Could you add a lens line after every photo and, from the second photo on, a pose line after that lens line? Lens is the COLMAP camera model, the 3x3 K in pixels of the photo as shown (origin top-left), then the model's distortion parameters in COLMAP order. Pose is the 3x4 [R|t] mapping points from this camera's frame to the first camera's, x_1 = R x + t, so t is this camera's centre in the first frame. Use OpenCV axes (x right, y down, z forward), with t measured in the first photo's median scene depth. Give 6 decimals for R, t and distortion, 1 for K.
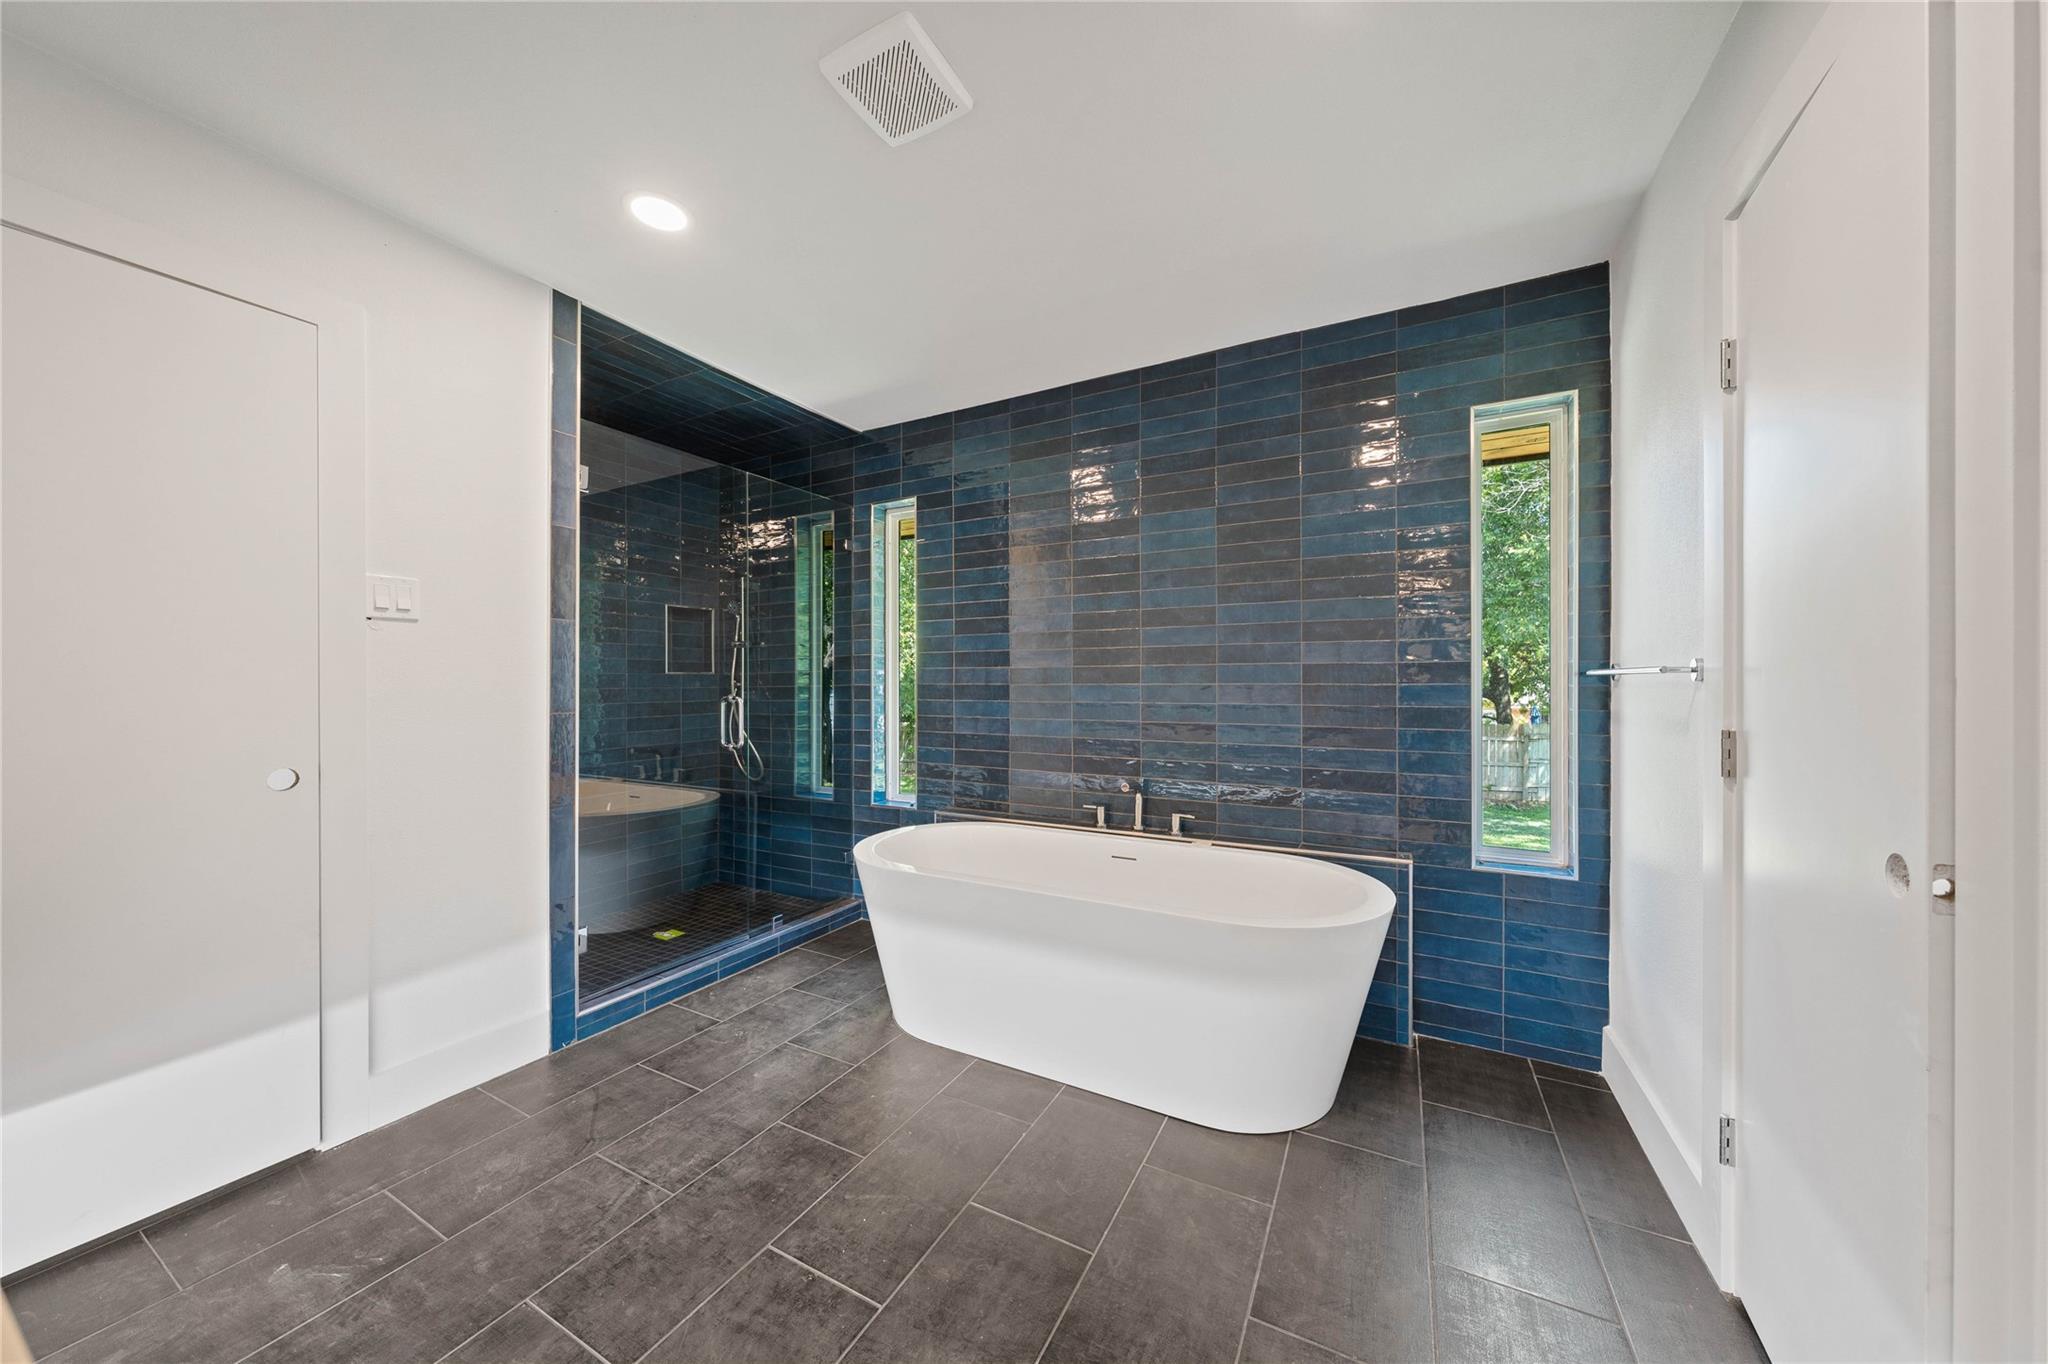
lens RADIAL K [[696.8, 0, 1028.8], [0, 696.8, 679.4], [0, 0, 1]] dist [0.000543, 0.000389]
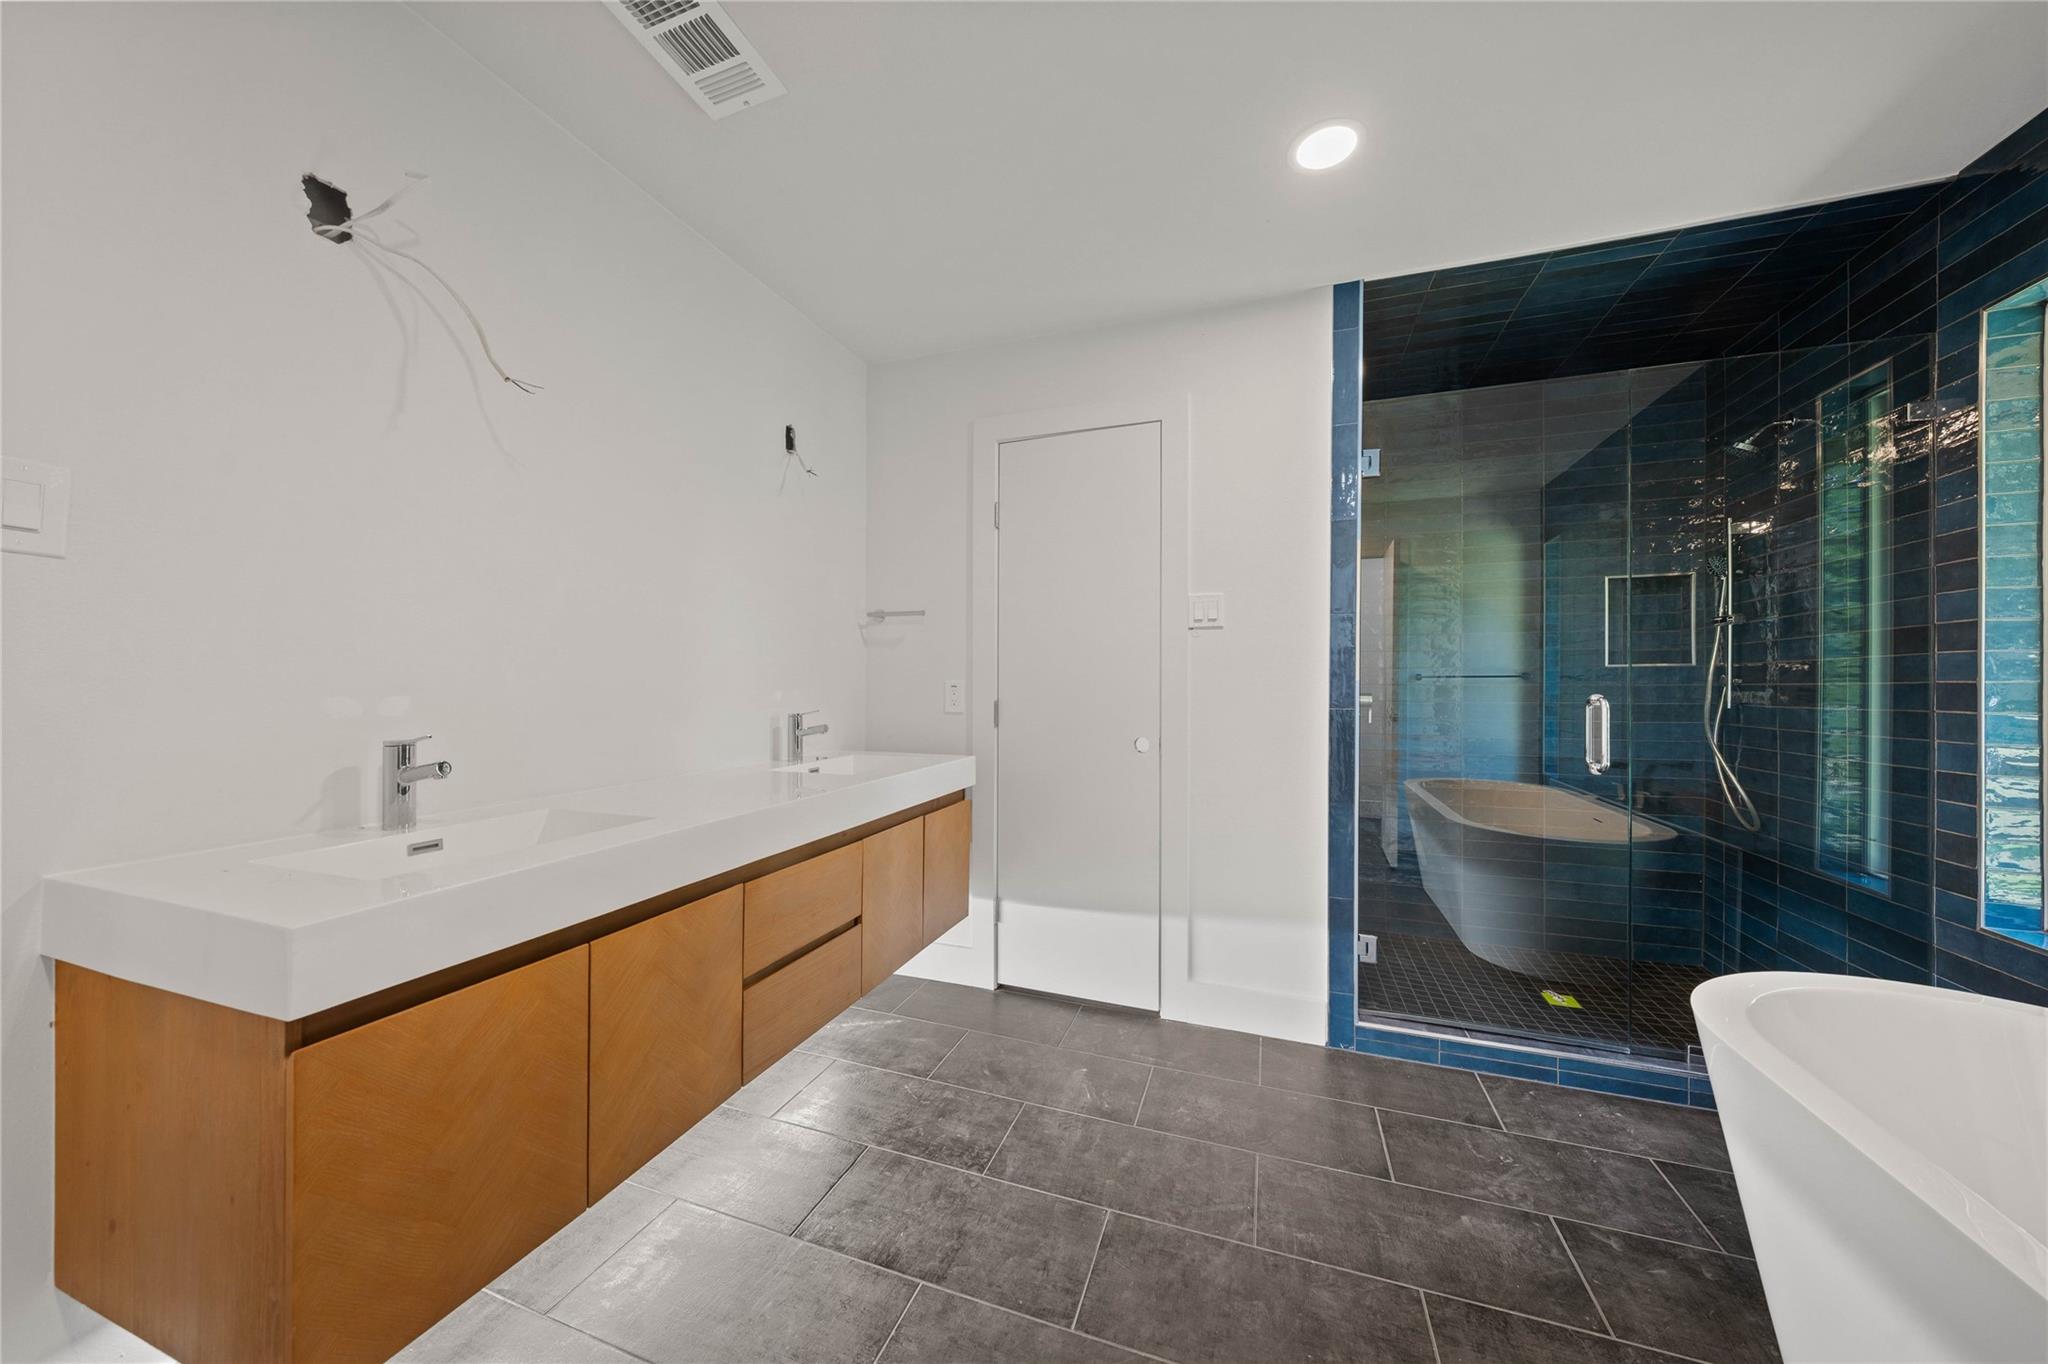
lens RADIAL K [[696.8, 0, 1028.8], [0, 696.8, 679.4], [0, 0, 1]] dist [0.000543, 0.000389]
pose [[0.148575, -0.002652, -0.988898, 0.240974], [0.004971, 0.999986, -0.001935, 0.006051], [0.988889, -0.004628, 0.148586, 0.414331]]
